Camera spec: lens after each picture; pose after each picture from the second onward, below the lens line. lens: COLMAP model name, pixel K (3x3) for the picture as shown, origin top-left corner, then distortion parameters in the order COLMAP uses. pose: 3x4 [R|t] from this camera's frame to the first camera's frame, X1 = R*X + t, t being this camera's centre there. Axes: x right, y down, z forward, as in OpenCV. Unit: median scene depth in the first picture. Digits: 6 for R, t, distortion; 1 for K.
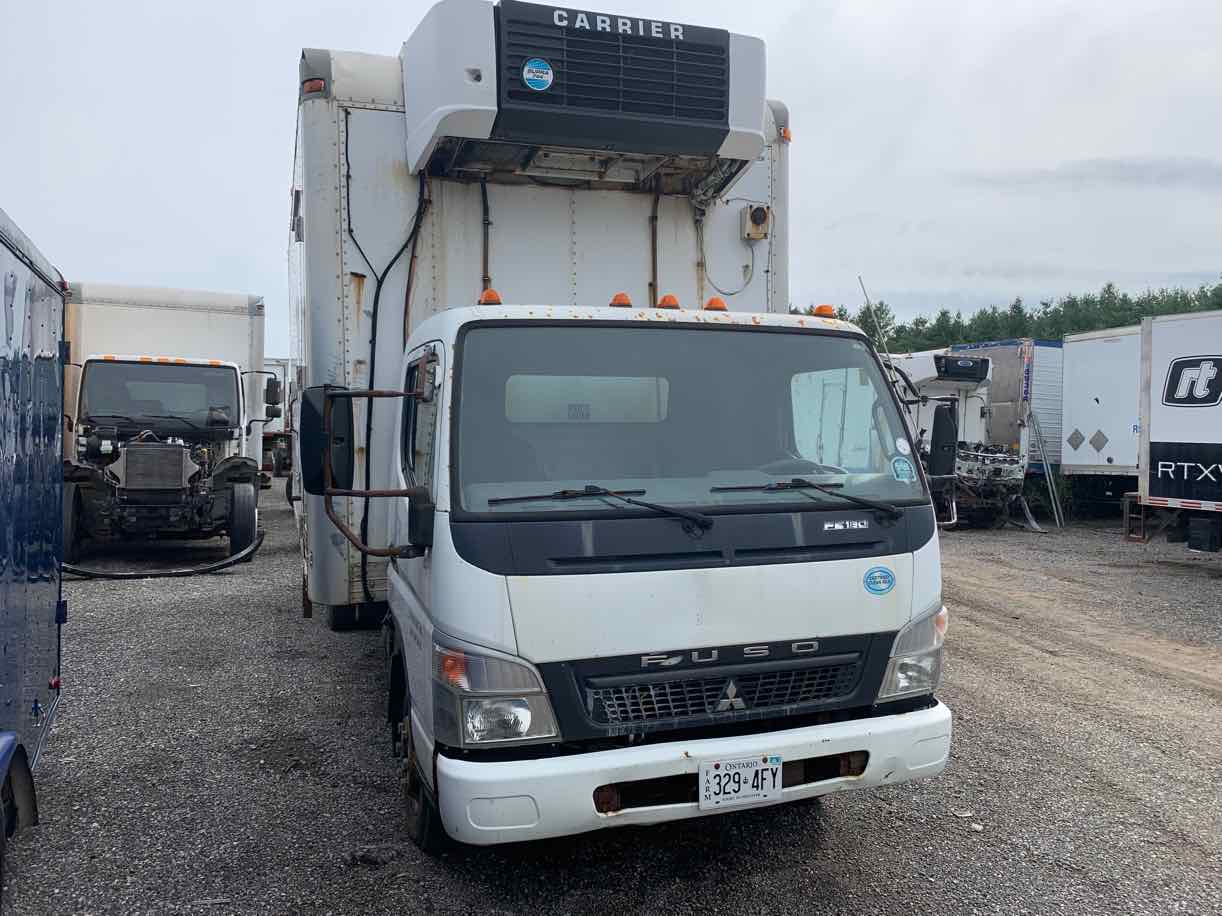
lens RADIAL K [[938.1, 0, 611.9], [0, 938.1, 434.7], [0, 0, 1]] dist [0.027549, -0.033796]
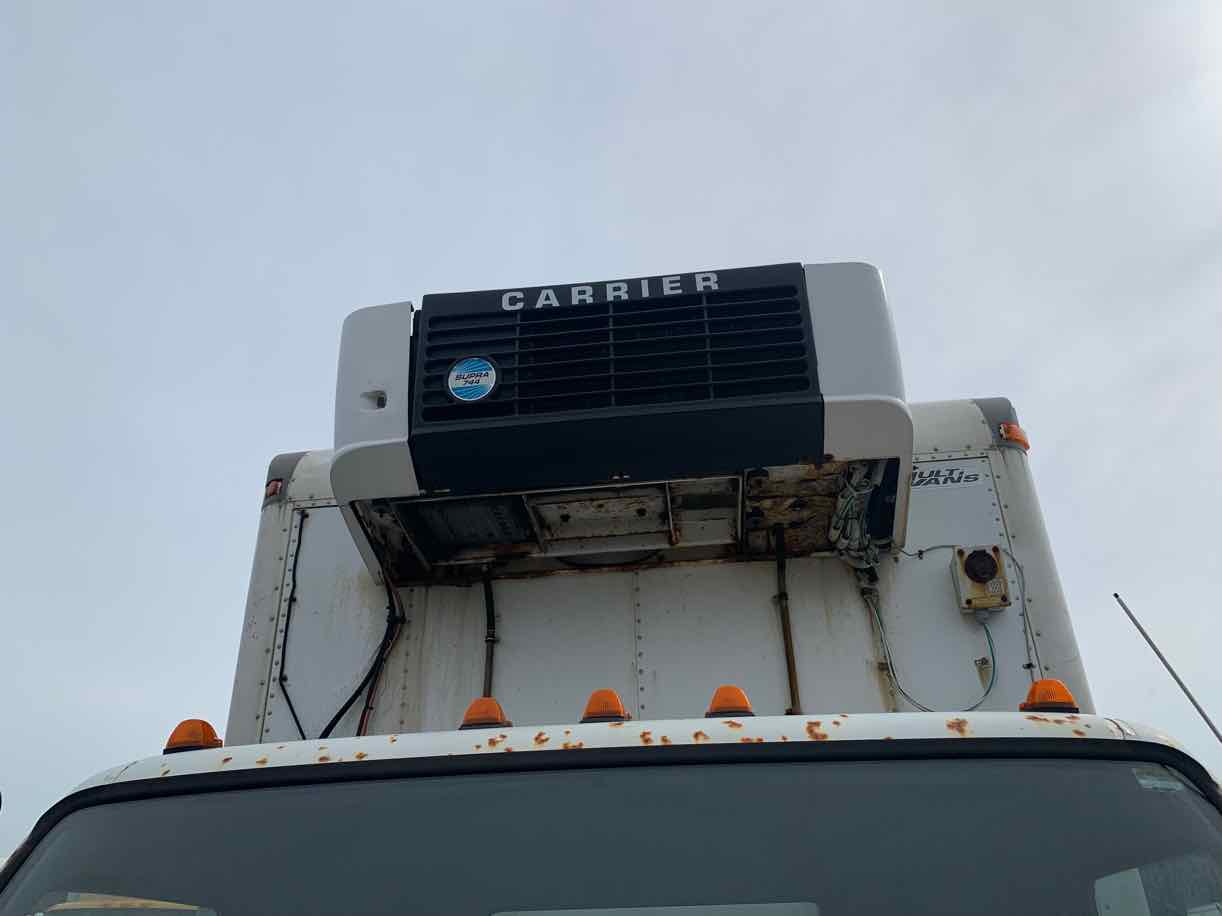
lens RADIAL K [[938.1, 0, 623.7], [0, 938.1, 451.8], [0, 0, 1]] dist [0.027549, -0.033796]
pose [[0.906449, -0.222355, -0.359038, 0.215383], [0.017209, 0.868908, -0.494675, -0.027845], [0.421965, 0.442219, 0.791447, 0.539539]]
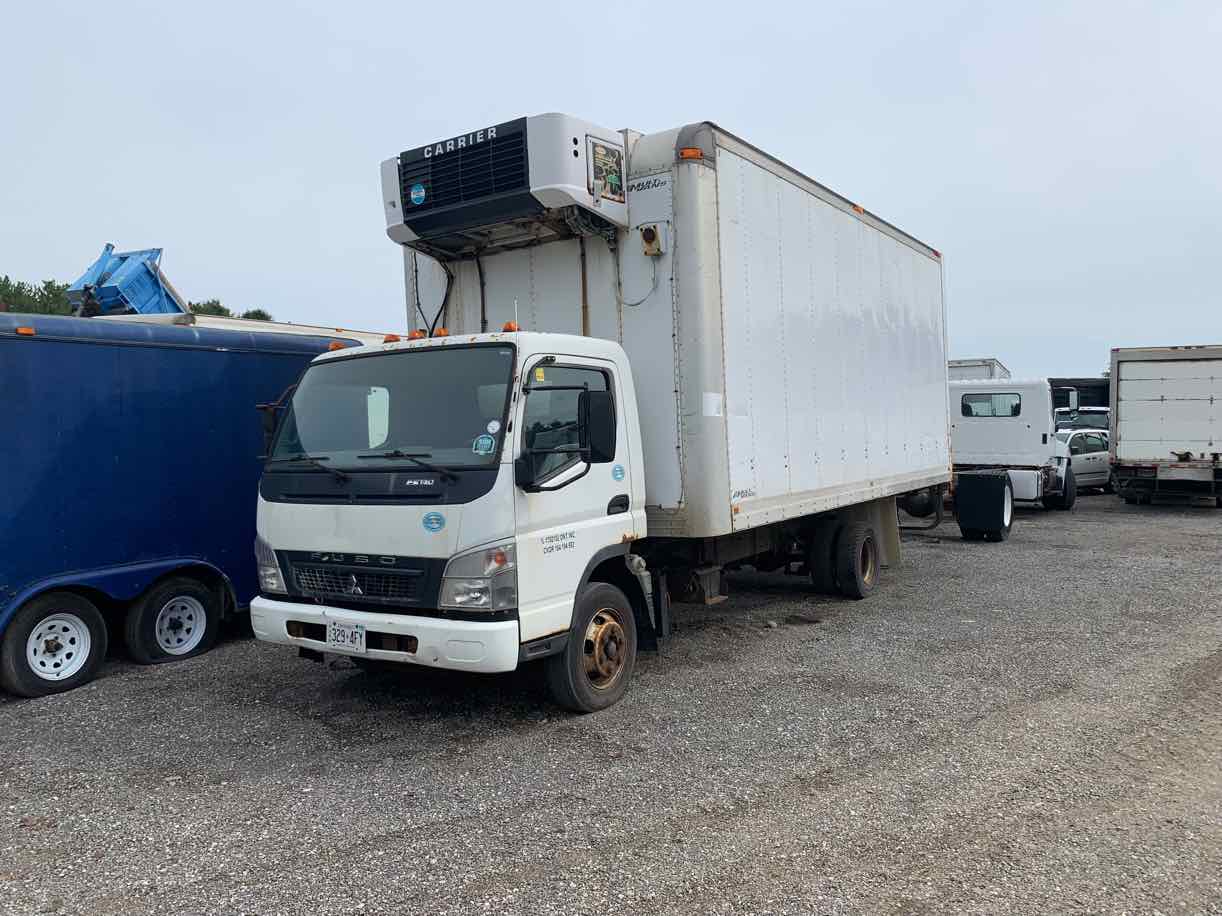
lens RADIAL K [[938.1, 0, 609.0], [0, 938.1, 454.0], [0, 0, 1]] dist [0.027549, -0.033796]
pose [[0.600217, -0.005587, -0.799818, 1.278153], [0.017161, 0.999835, 0.005895, 0.040212], [0.799653, -0.017264, 0.600214, 0.297752]]
